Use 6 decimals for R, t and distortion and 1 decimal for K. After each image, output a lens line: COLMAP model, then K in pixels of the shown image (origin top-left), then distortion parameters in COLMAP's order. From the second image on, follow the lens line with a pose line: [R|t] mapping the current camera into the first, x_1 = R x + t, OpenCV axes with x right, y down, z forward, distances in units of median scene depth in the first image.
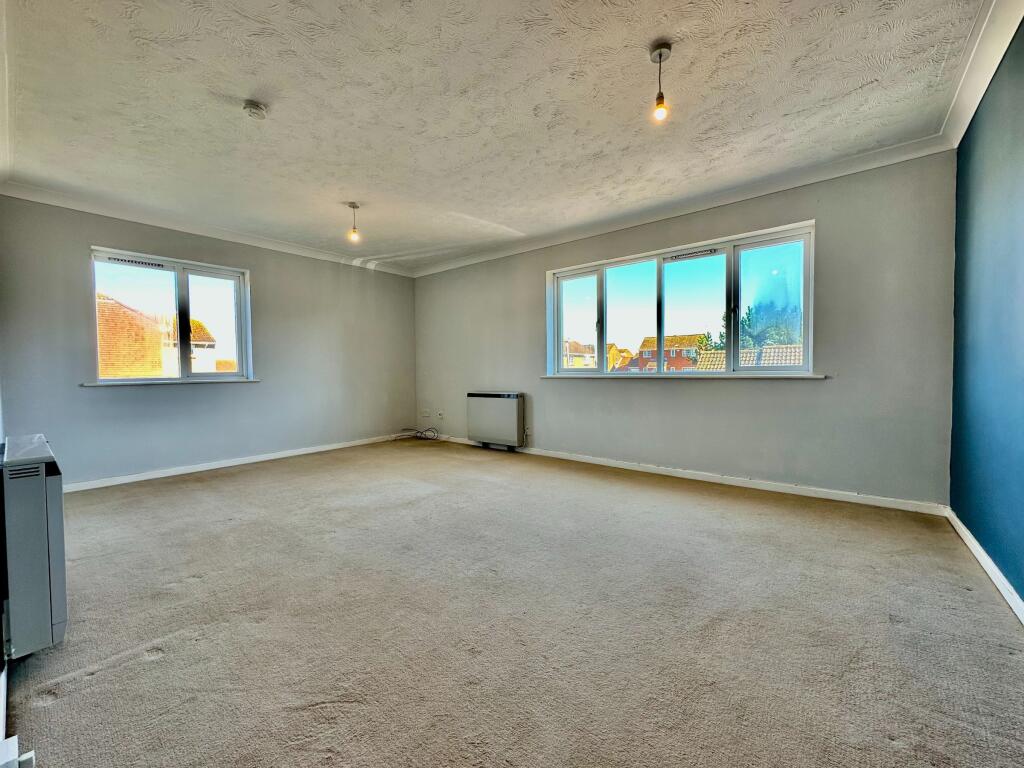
lens RADIAL K [[409.4, 0, 510.8], [0, 409.4, 384.1], [0, 0, 1]] dist [0.000631, 0.000169]
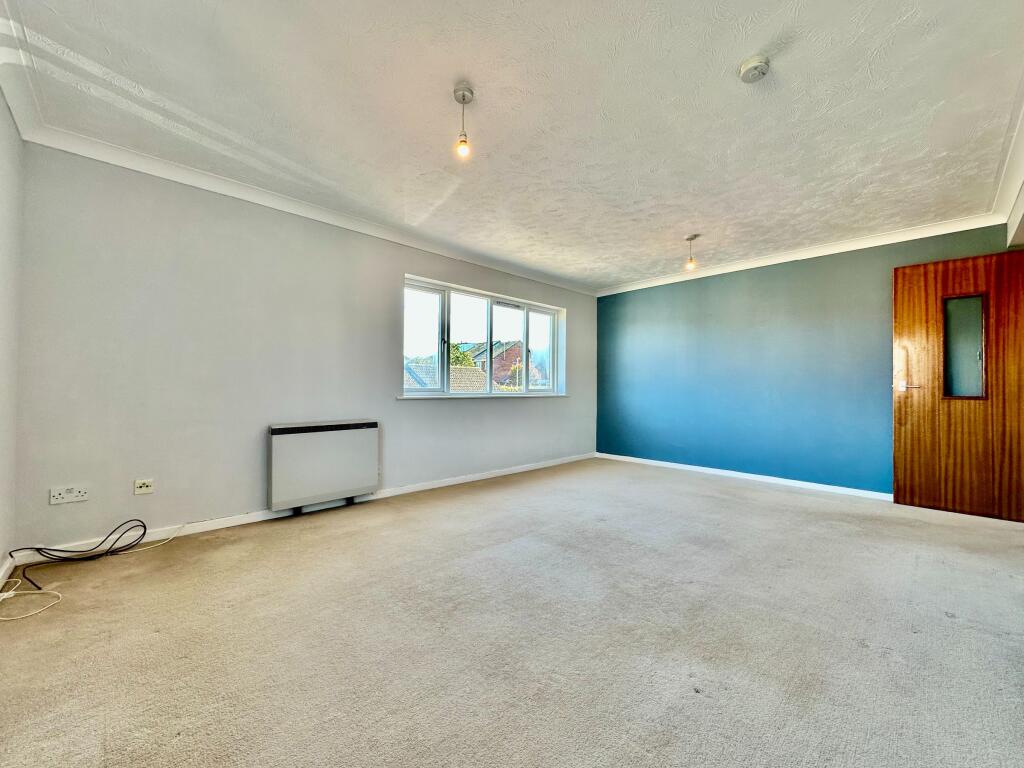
lens RADIAL K [[409.4, 0, 510.8], [0, 409.4, 384.1], [0, 0, 1]] dist [0.000631, 0.000169]
pose [[0.131037, 0.017756, 0.991219, -0.772774], [0.021385, 0.999556, -0.020732, -0.025973], [-0.991147, 0.023913, 0.130599, 0.724768]]
